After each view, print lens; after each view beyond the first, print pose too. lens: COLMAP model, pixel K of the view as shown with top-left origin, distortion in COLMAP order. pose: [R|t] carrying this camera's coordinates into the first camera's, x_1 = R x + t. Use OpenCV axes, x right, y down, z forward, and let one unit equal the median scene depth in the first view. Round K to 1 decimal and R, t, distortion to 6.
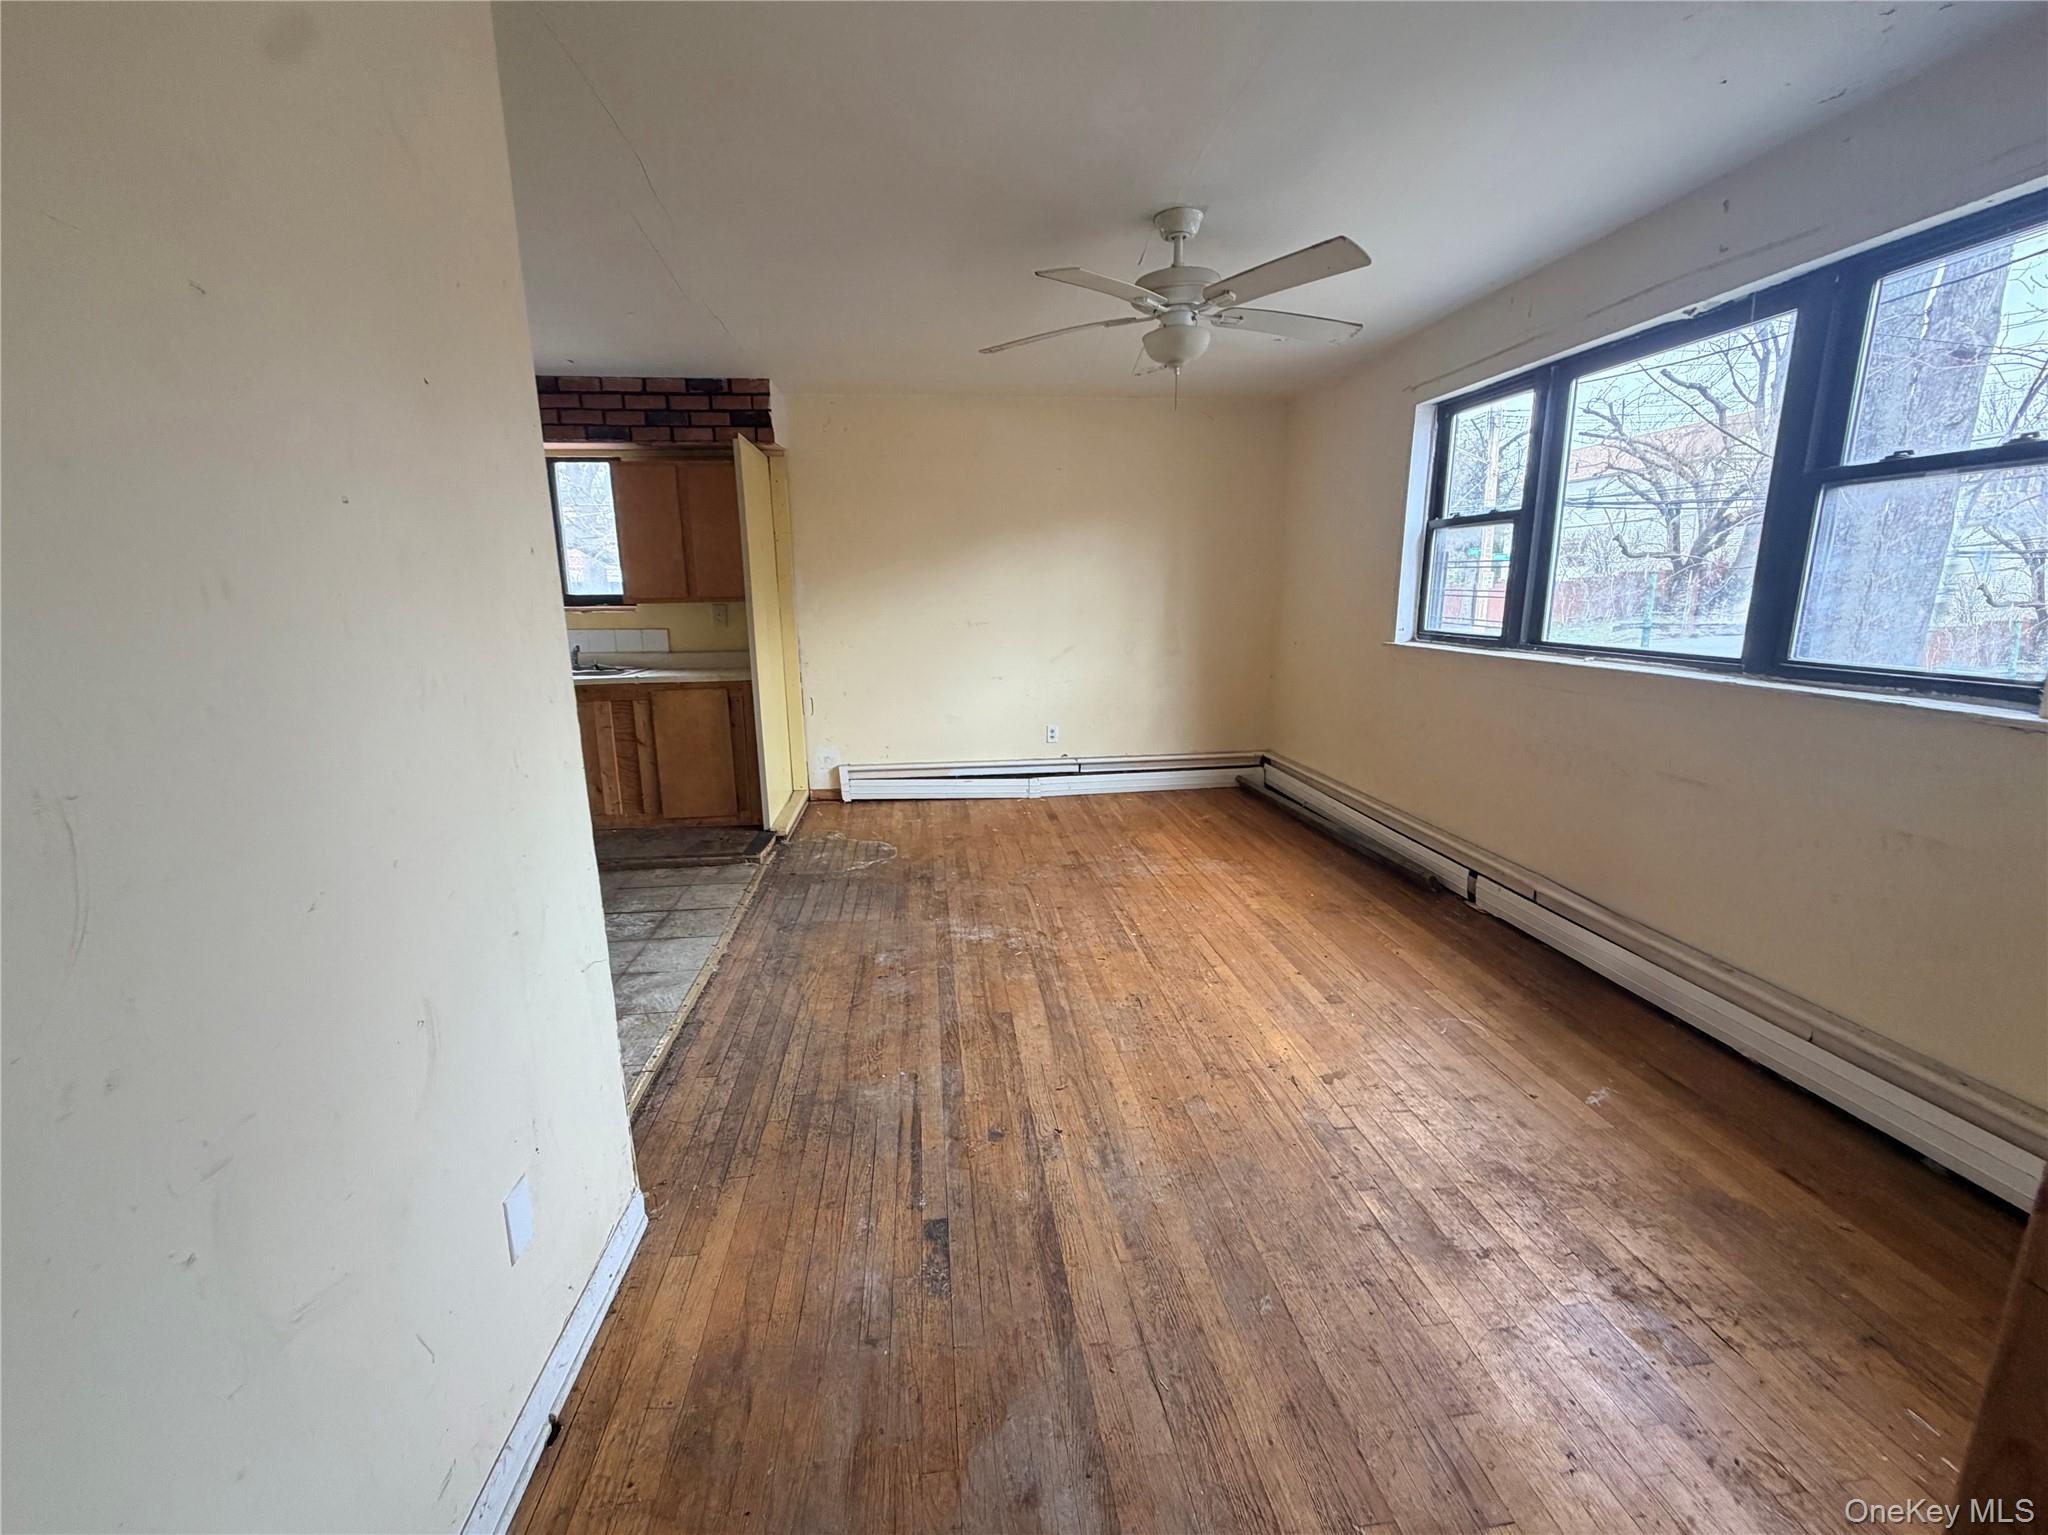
lens RADIAL K [[824.5, 0, 1021.7], [0, 824.5, 770.2], [0, 0, 1]] dist [0.000814, 0.000193]
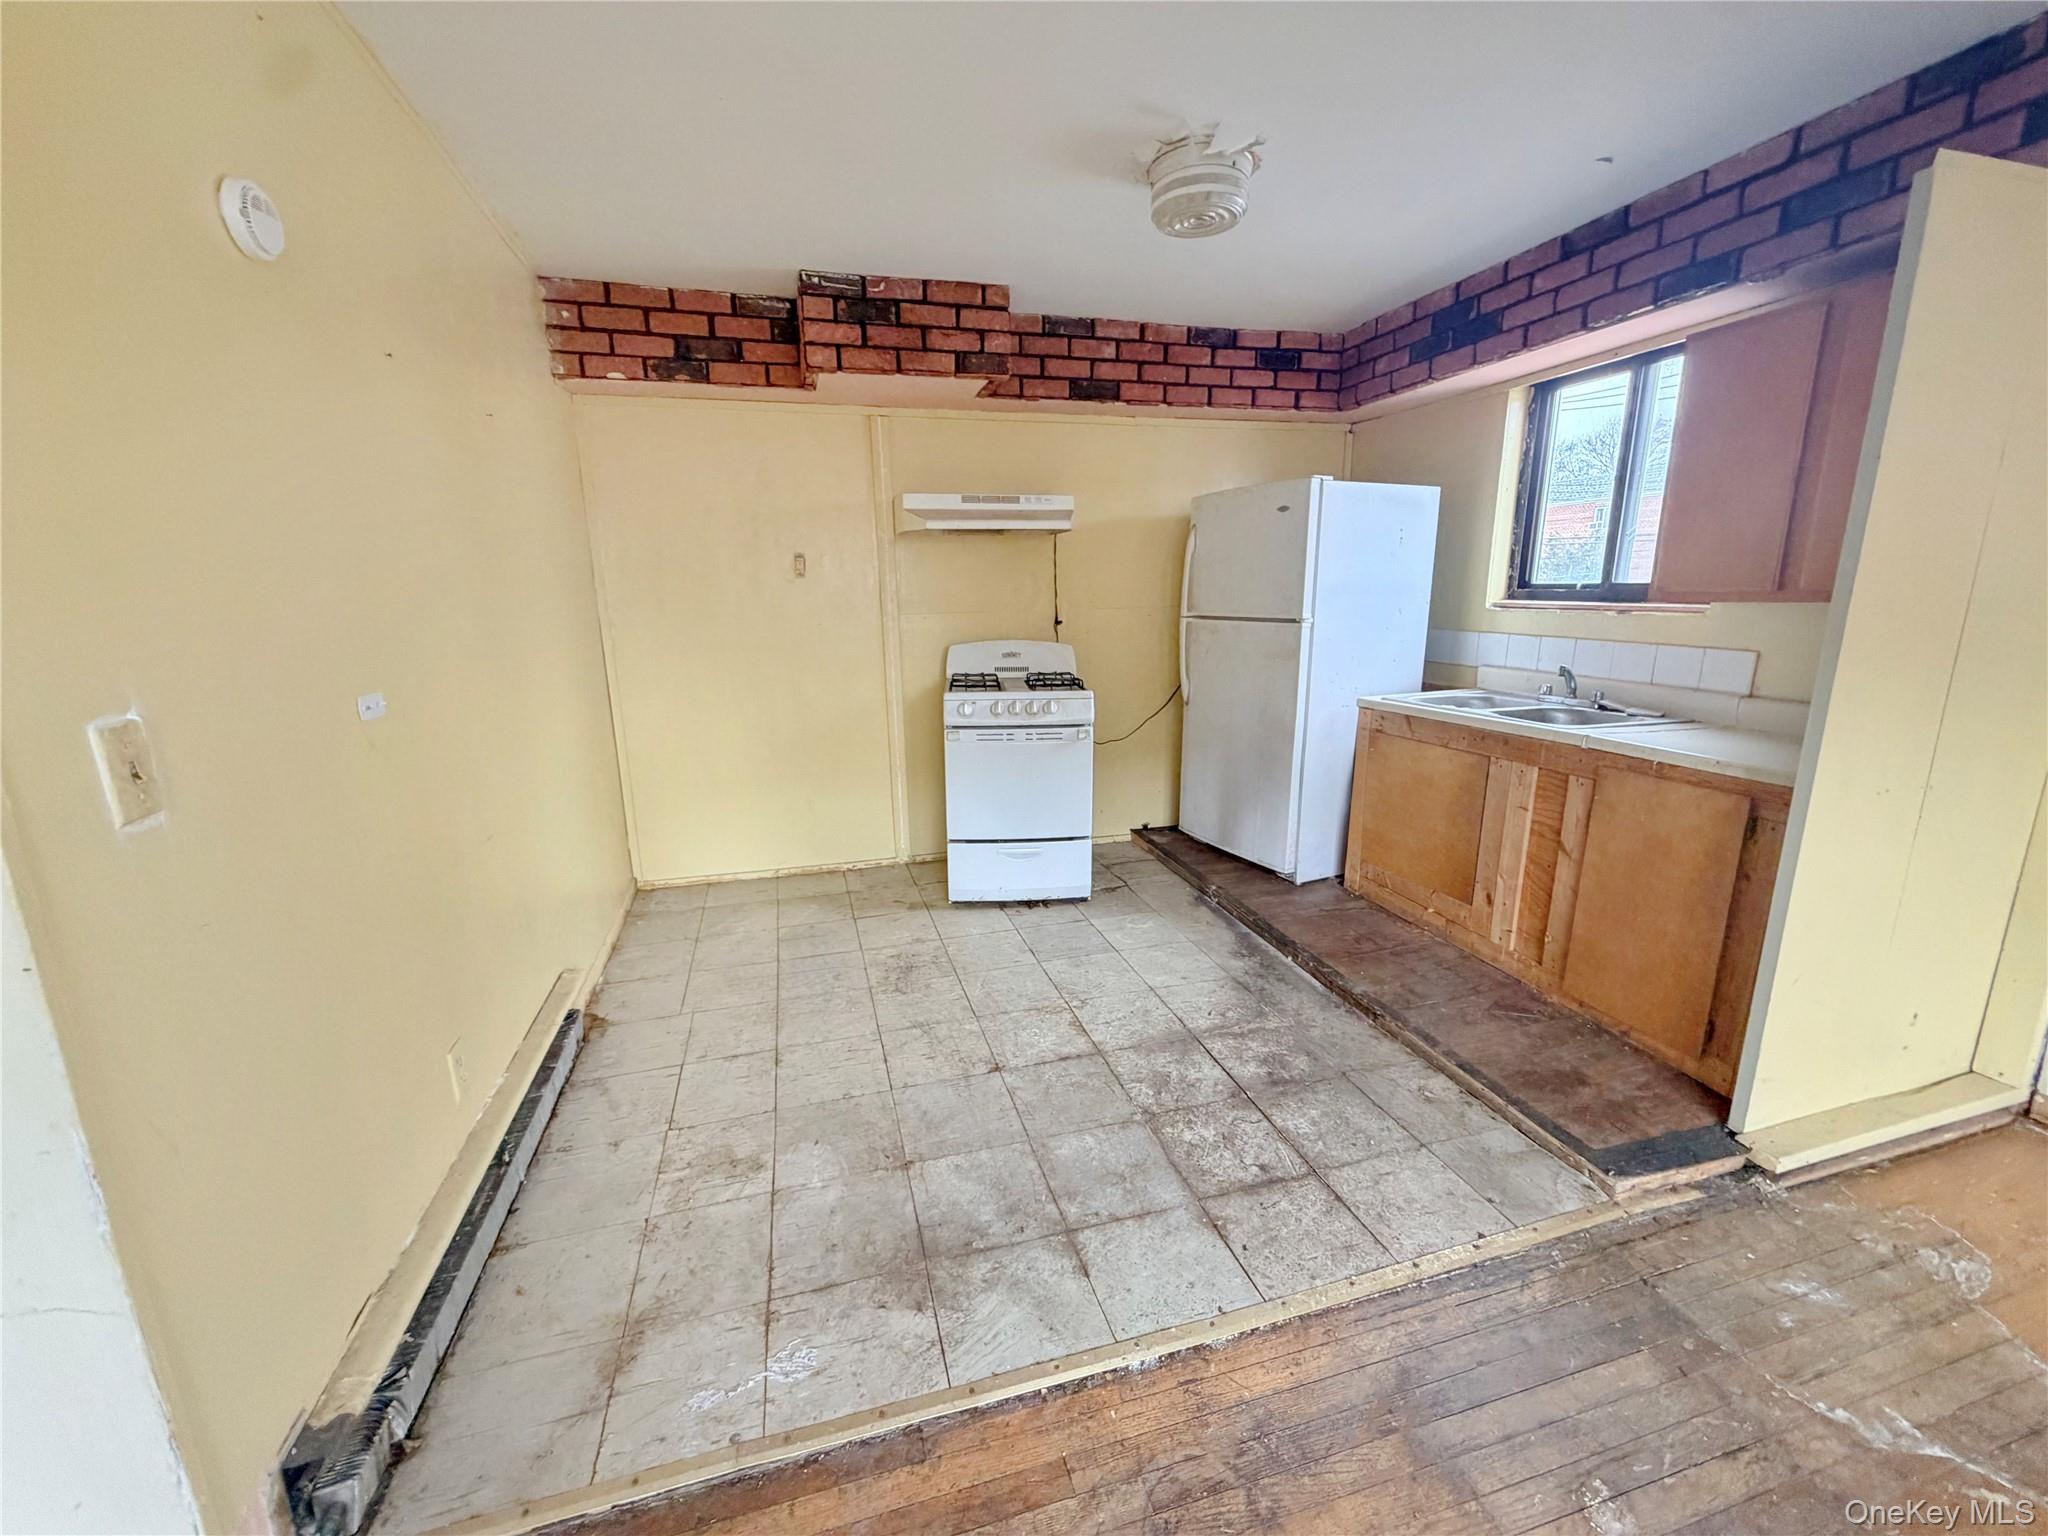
lens RADIAL K [[824.5, 0, 1020.3], [0, 824.5, 766.4], [0, 0, 1]] dist [0.000814, 0.000193]
pose [[0.162864, 0.220135, -0.961777, 0.005459], [-0.202504, 0.961498, 0.185779, -0.124192], [0.965643, 0.164507, 0.201172, 0.553040]]
